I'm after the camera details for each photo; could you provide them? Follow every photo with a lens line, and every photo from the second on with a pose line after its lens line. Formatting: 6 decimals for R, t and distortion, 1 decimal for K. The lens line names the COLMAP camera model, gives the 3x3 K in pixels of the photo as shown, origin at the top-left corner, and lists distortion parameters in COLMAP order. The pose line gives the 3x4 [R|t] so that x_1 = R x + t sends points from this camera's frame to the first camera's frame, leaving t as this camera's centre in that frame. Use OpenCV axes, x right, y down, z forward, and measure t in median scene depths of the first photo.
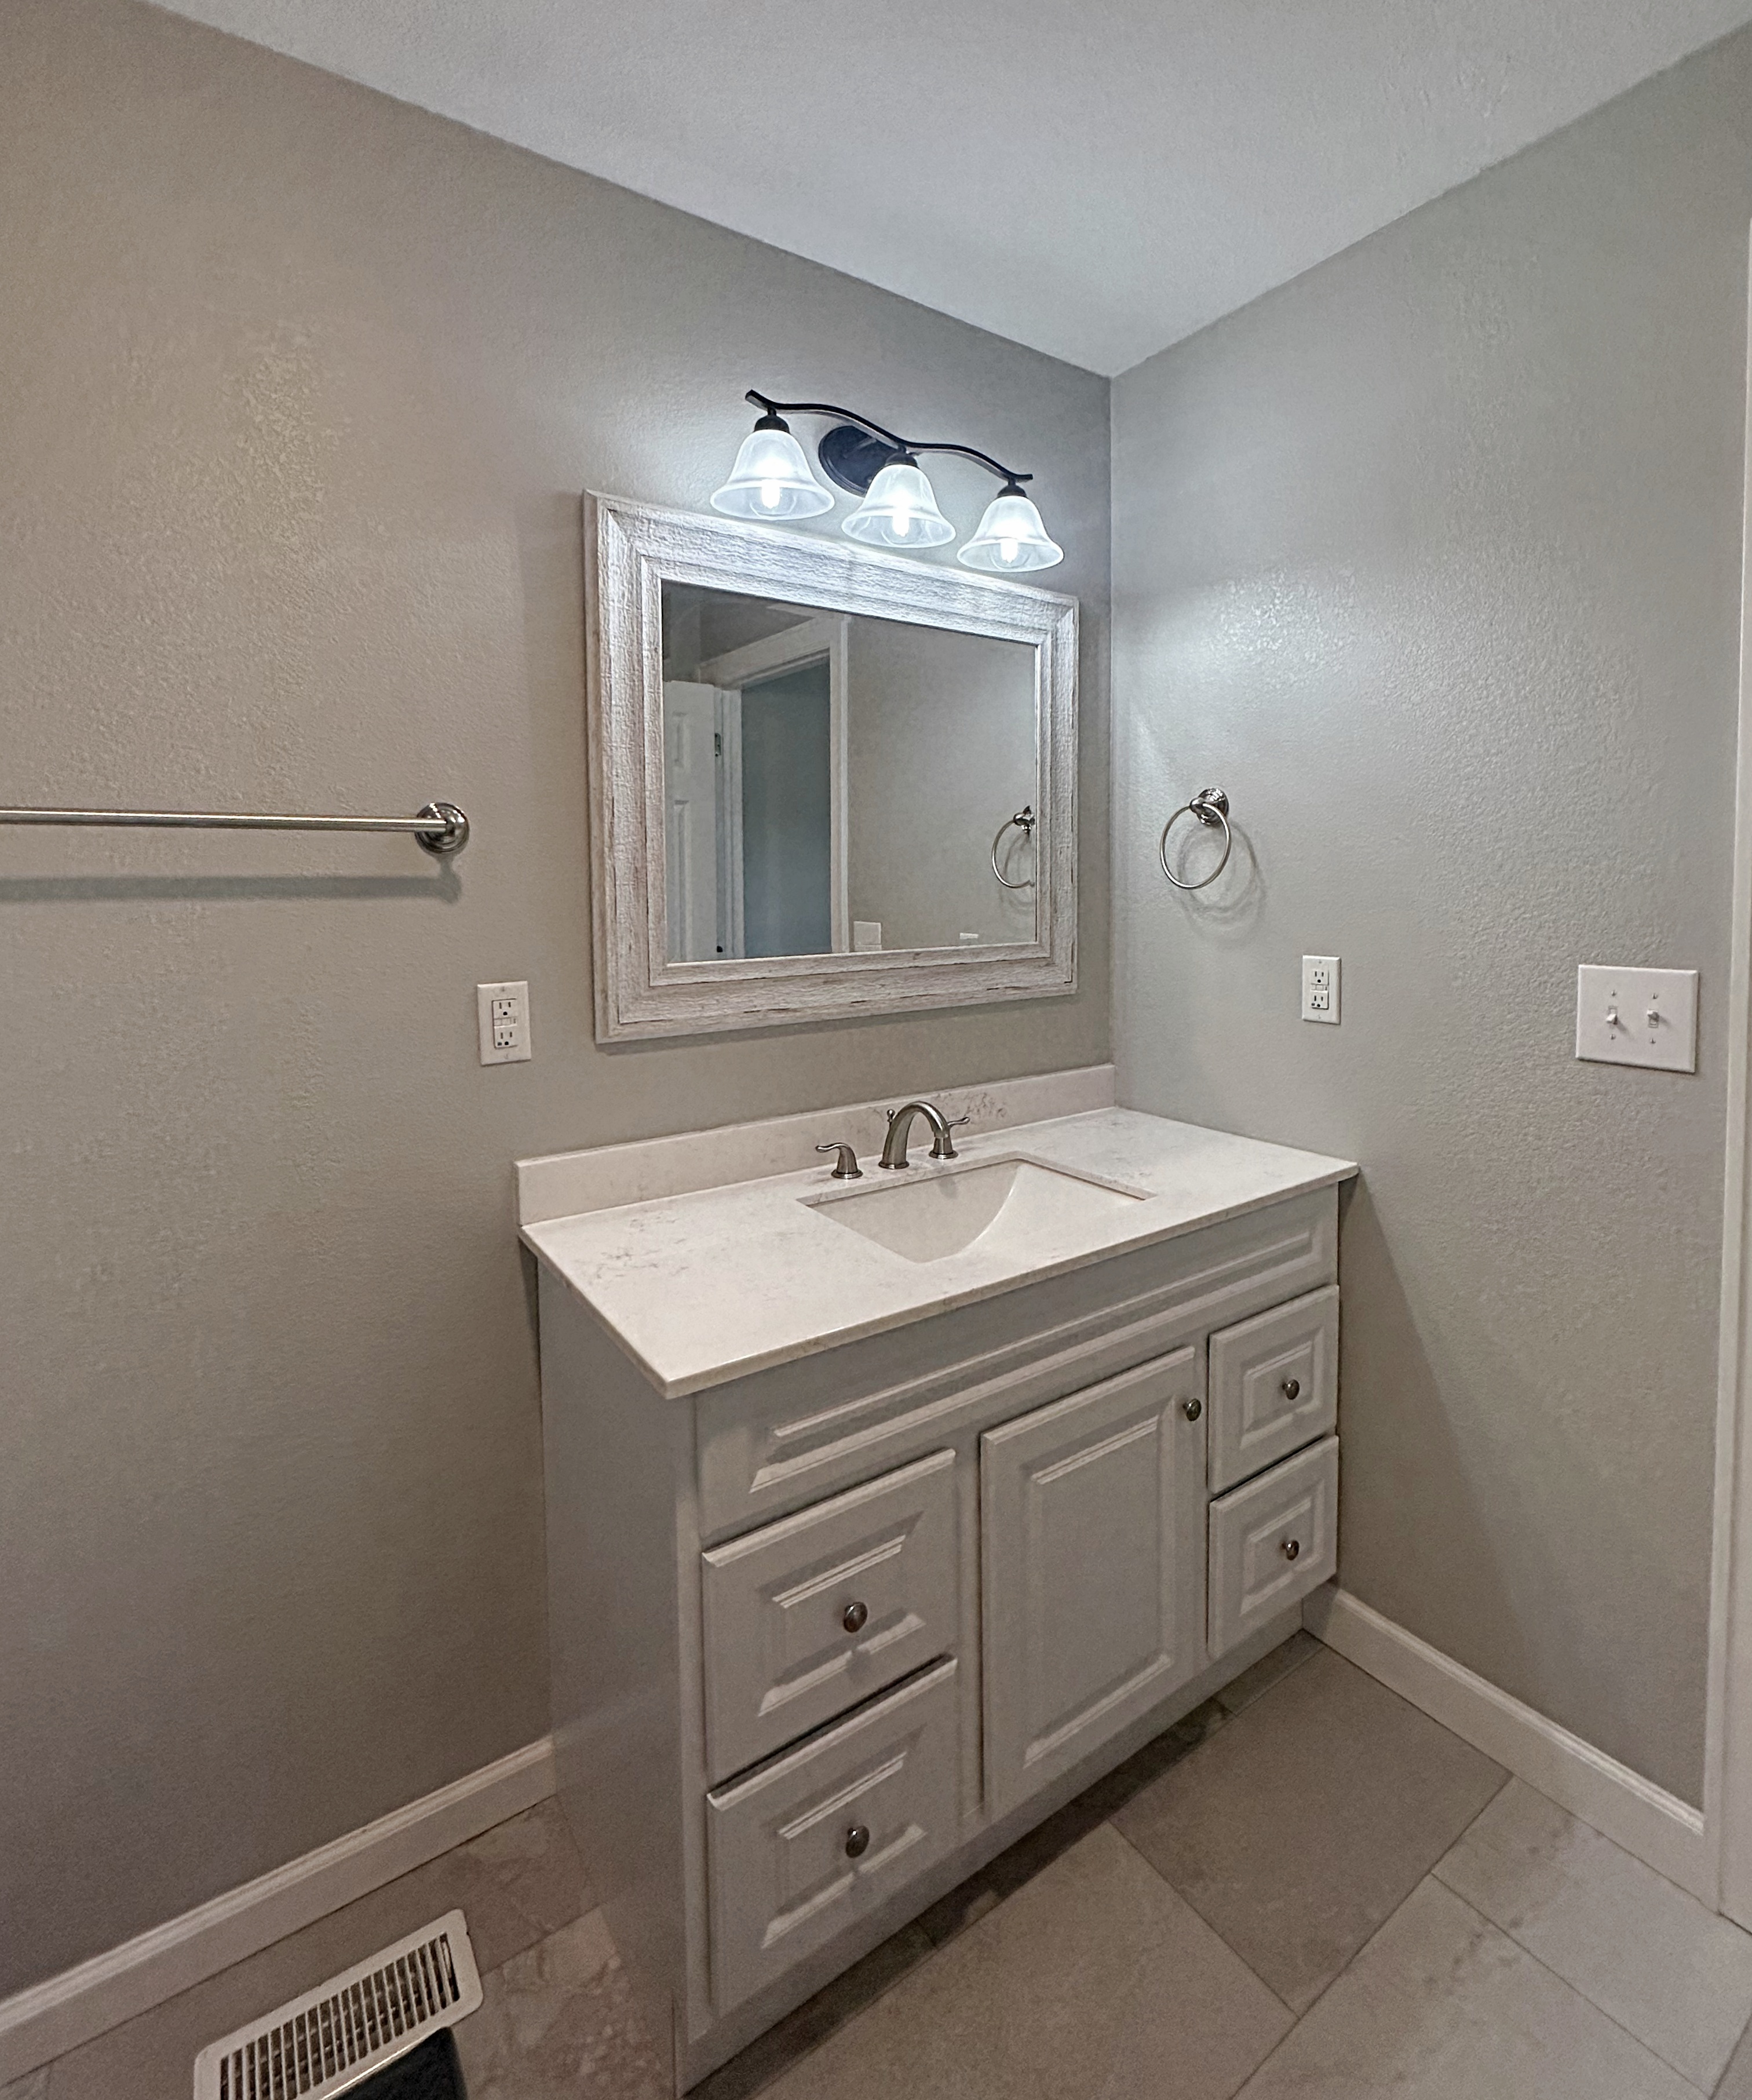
lens RADIAL K [[982.2, 0, 871.0], [0, 982.2, 936.3], [0, 0, 1]] dist [-0.001416, -0.000074]
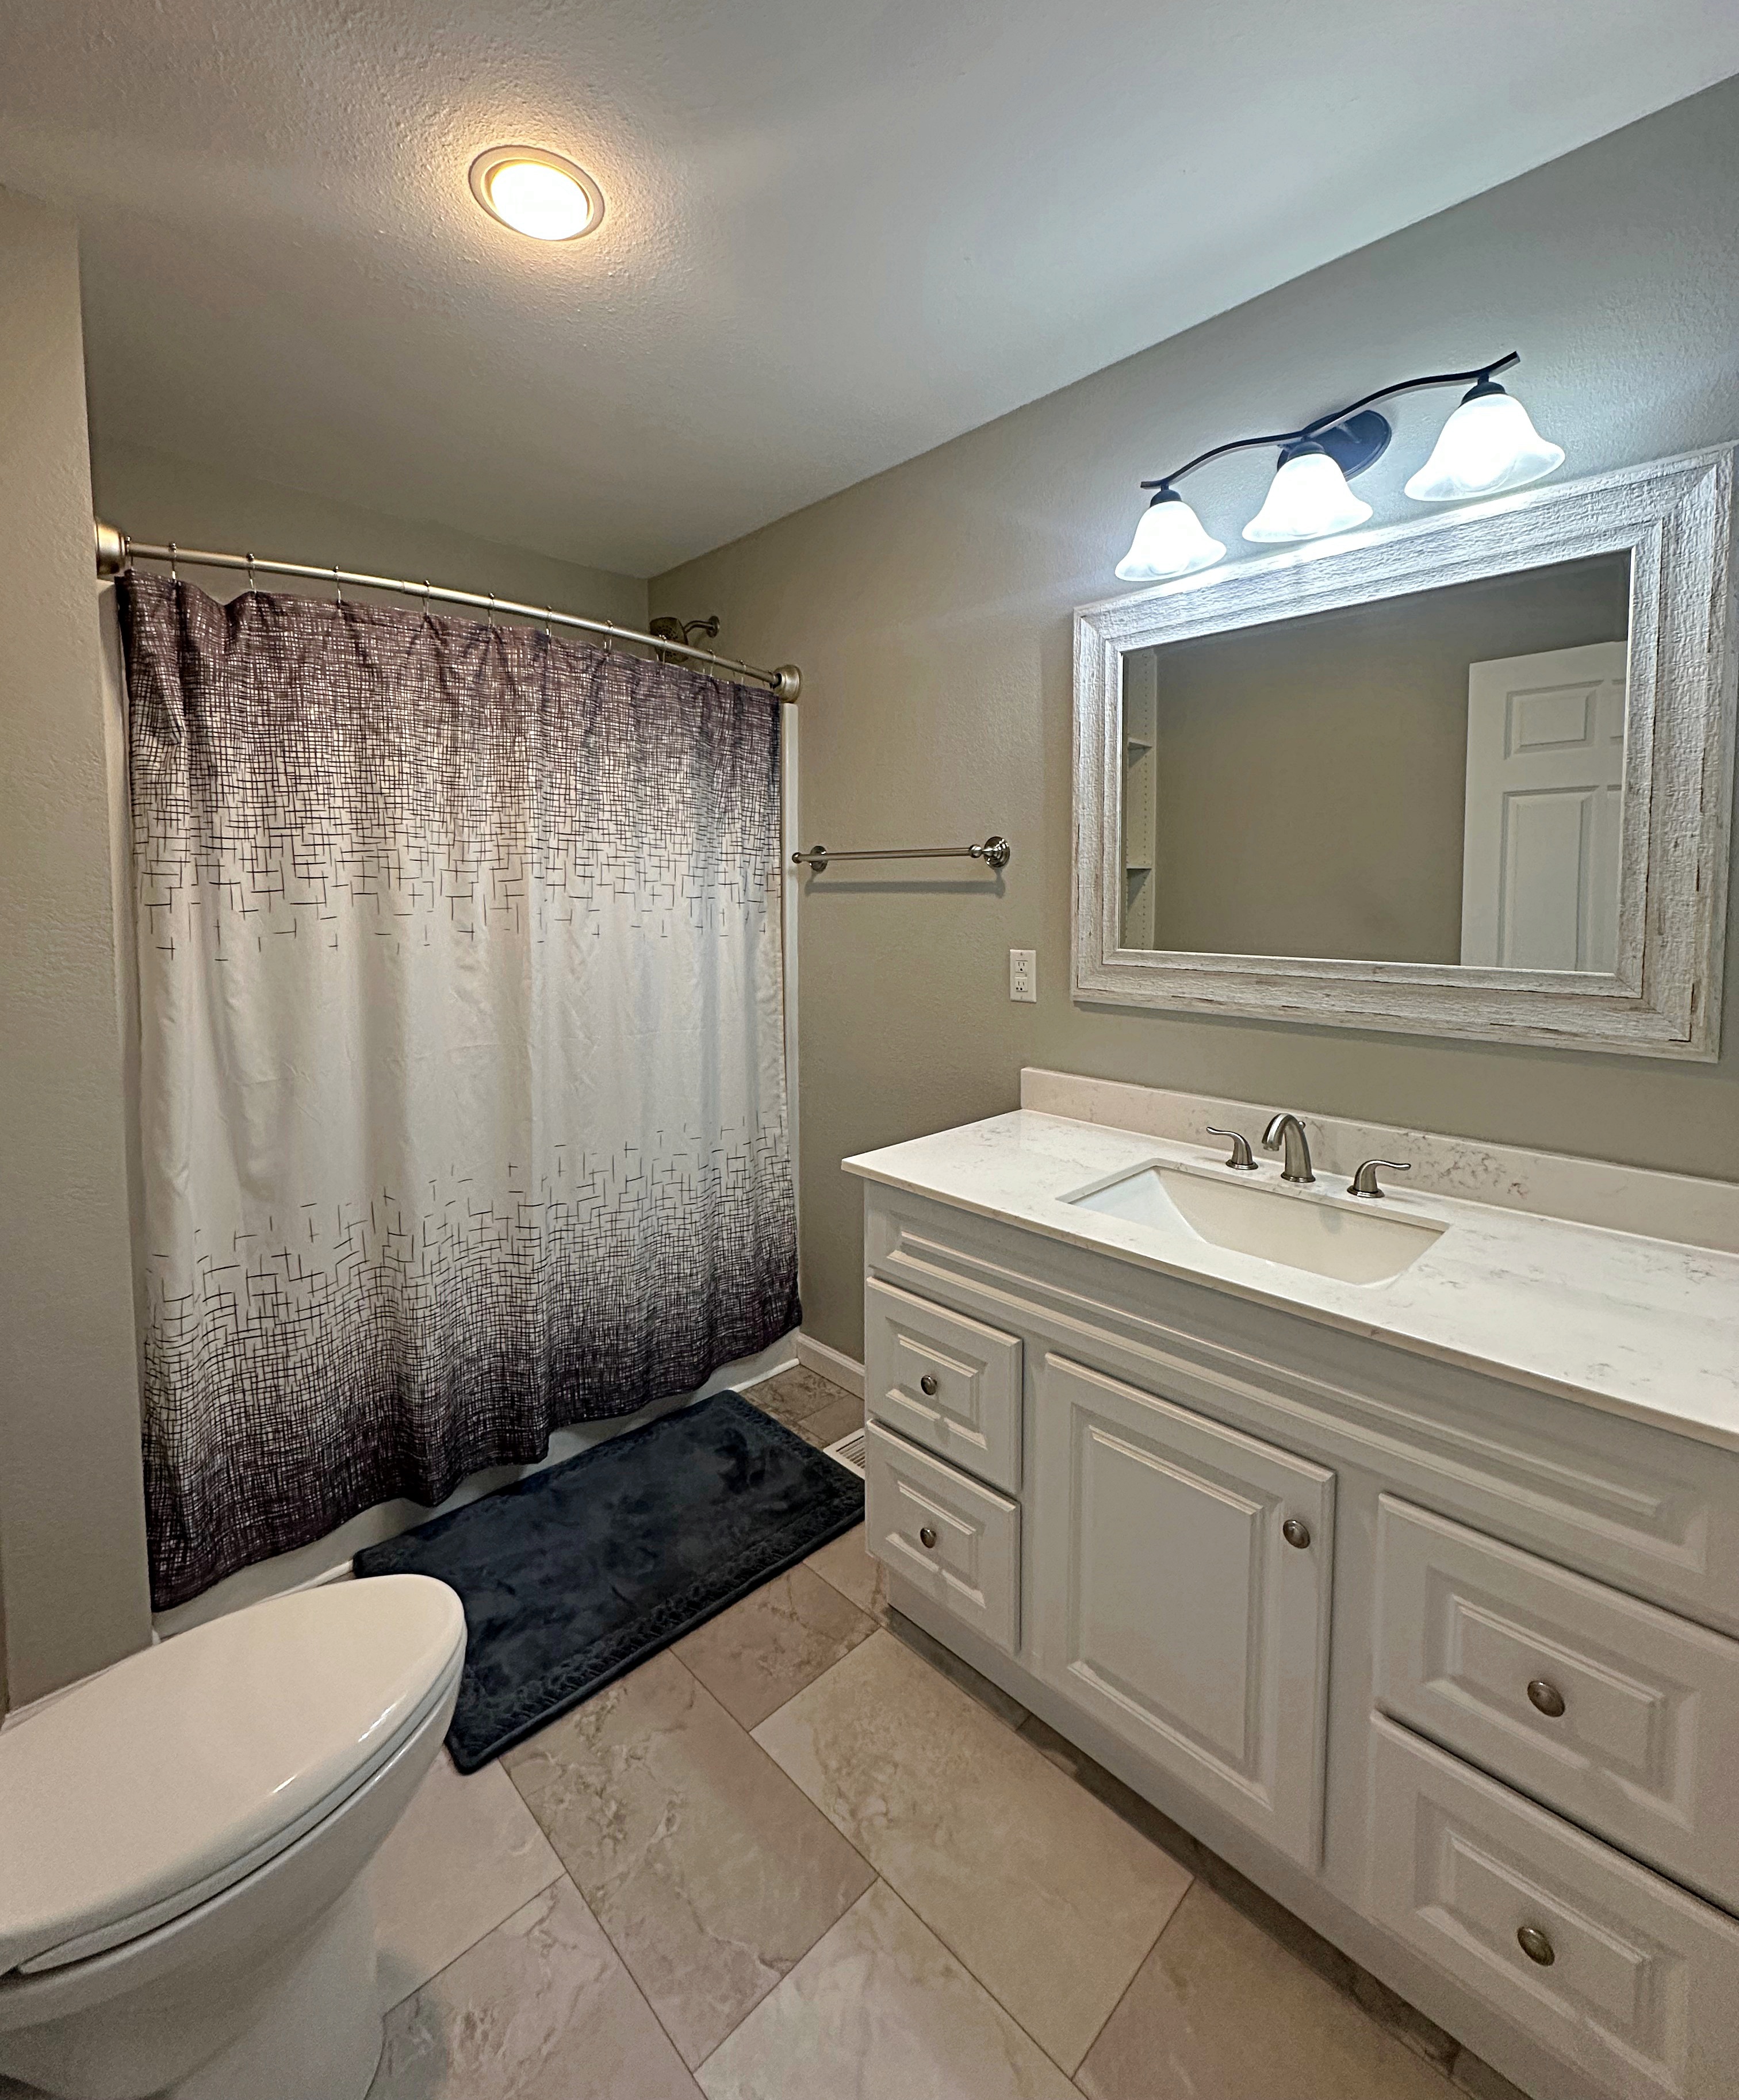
lens RADIAL K [[925.8, 0, 872.4], [0, 925.8, 942.7], [0, 0, 1]] dist [-0.005500, 0.002750]
pose [[0.176749, 0.070491, -0.981728, 0.932785], [-0.052631, 0.996682, 0.062089, -0.038629], [0.982848, 0.040695, 0.179873, 0.462682]]
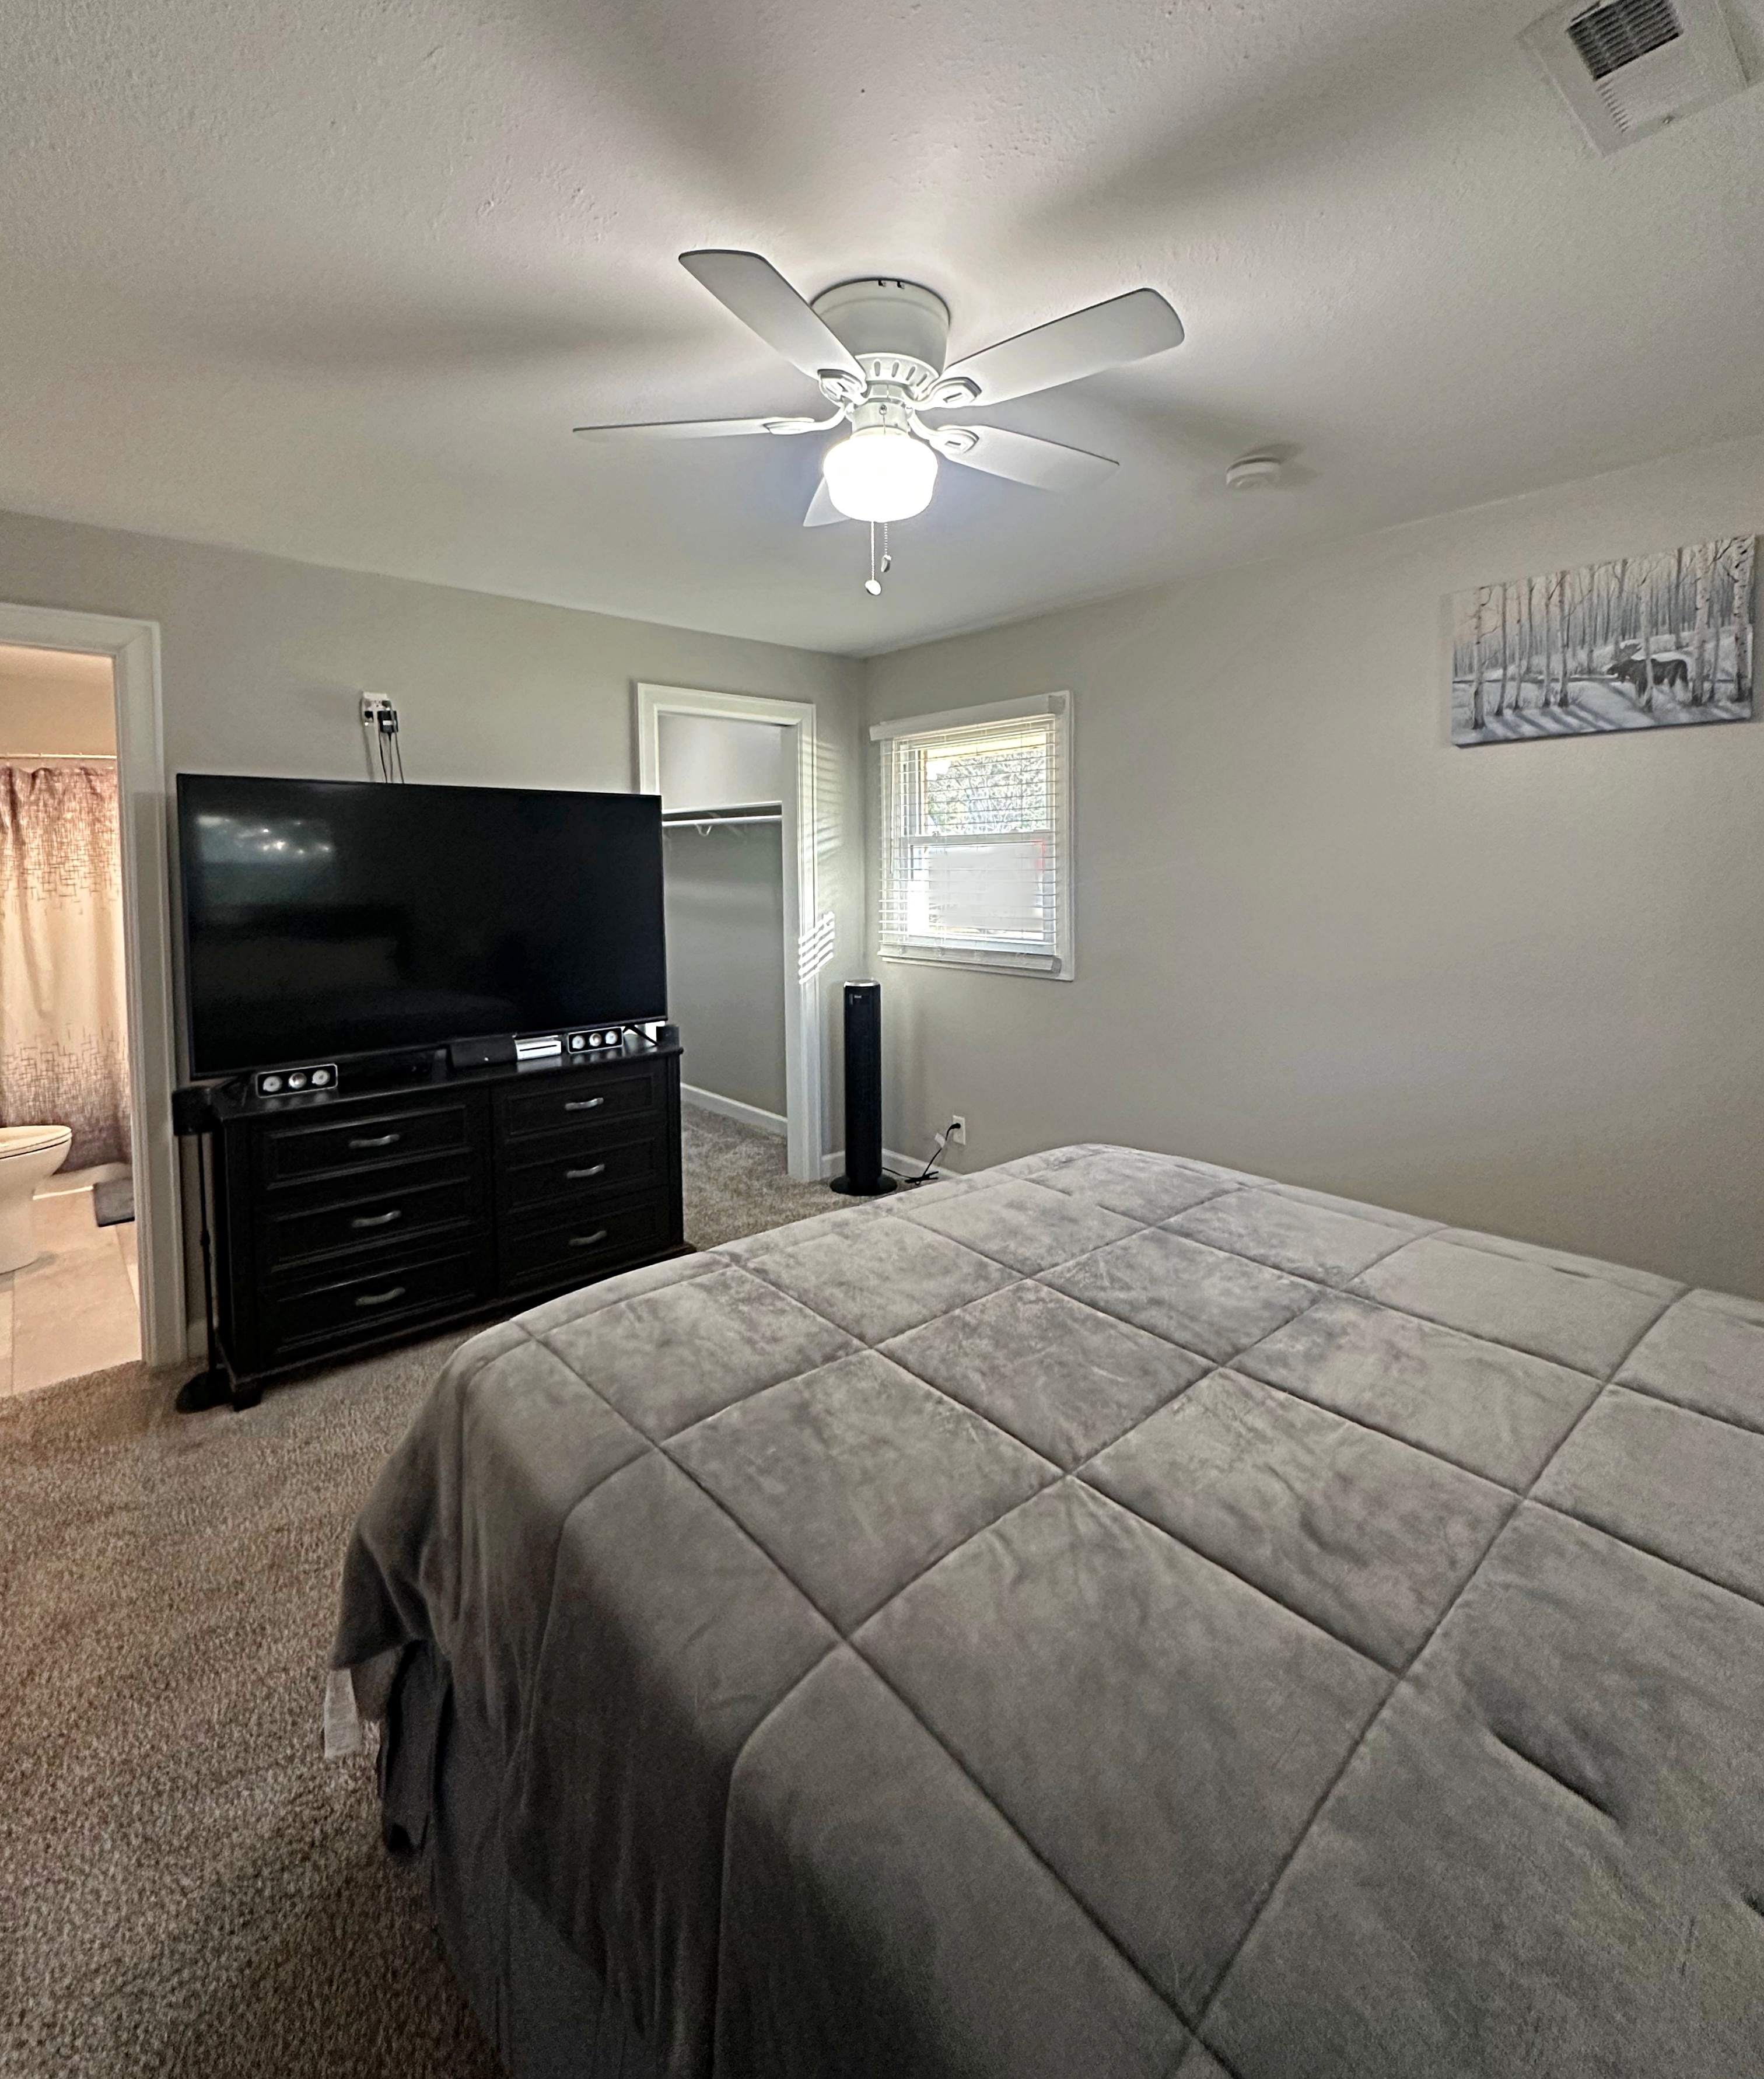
lens RADIAL K [[972.5, 0, 885.7], [0, 972.5, 910.9], [0, 0, 1]] dist [-0.001416, -0.000074]
pose [[0.122836, 0.056173, -0.990836, 2.810744], [-0.043487, 0.997743, 0.051174, -0.185635], [0.991474, 0.036802, 0.125001, 2.011374]]
